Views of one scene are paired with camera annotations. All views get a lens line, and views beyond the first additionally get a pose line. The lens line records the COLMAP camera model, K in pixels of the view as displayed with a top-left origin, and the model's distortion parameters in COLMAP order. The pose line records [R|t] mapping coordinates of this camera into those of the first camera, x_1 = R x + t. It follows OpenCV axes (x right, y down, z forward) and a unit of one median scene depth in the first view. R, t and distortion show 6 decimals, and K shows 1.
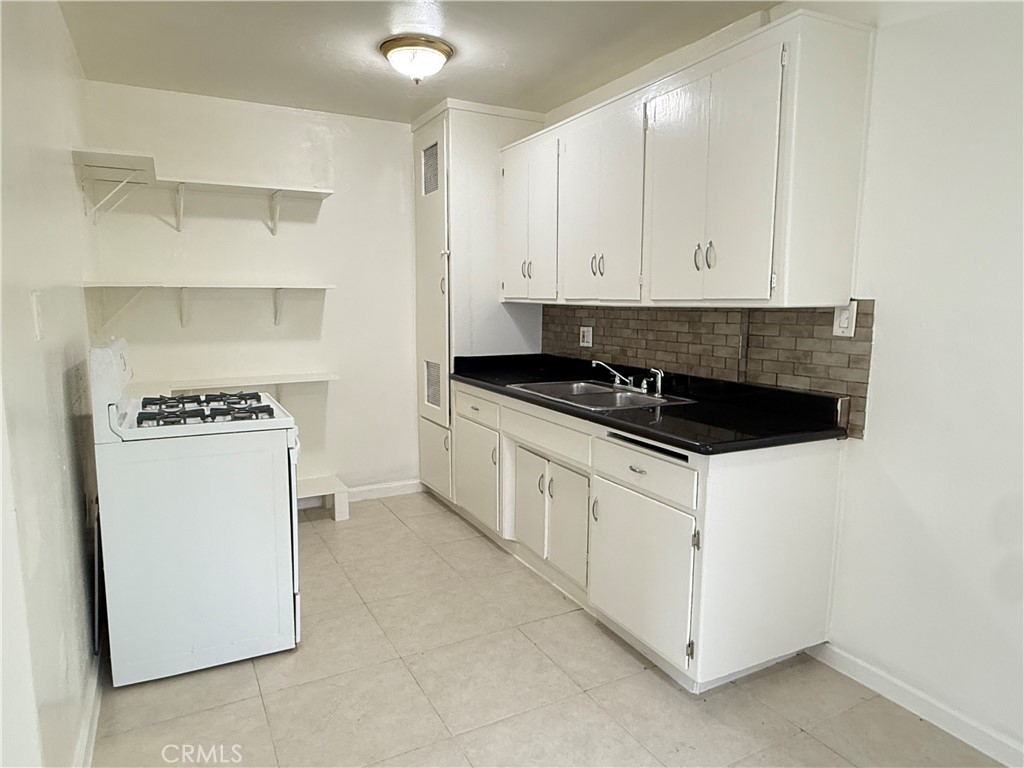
lens RADIAL K [[634.9, 0, 511.2], [0, 634.9, 385.9], [0, 0, 1]] dist [0.000948, 0.000043]
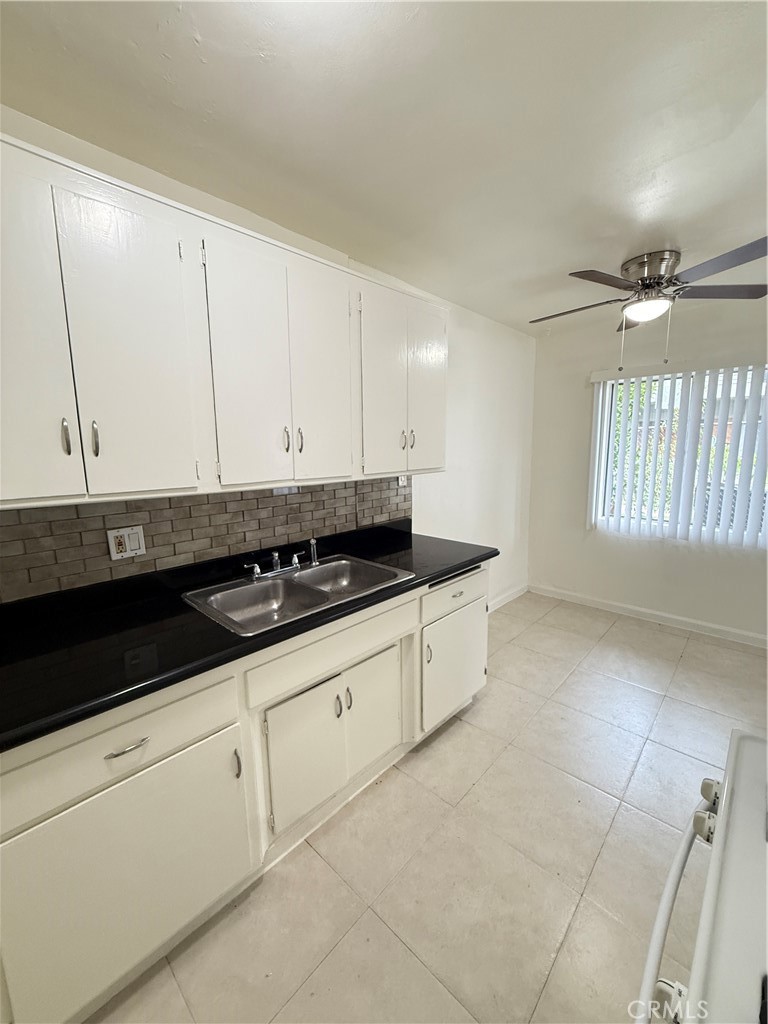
lens RADIAL K [[410.8, 0, 382.6], [0, 410.8, 505.5], [0, 0, 1]] dist [0.001741, 0.000057]
pose [[-0.314488, -0.138383, 0.939121, -0.465824], [0.140575, 0.971620, 0.190247, -0.205242], [-0.938795, 0.191847, -0.286110, 1.123034]]
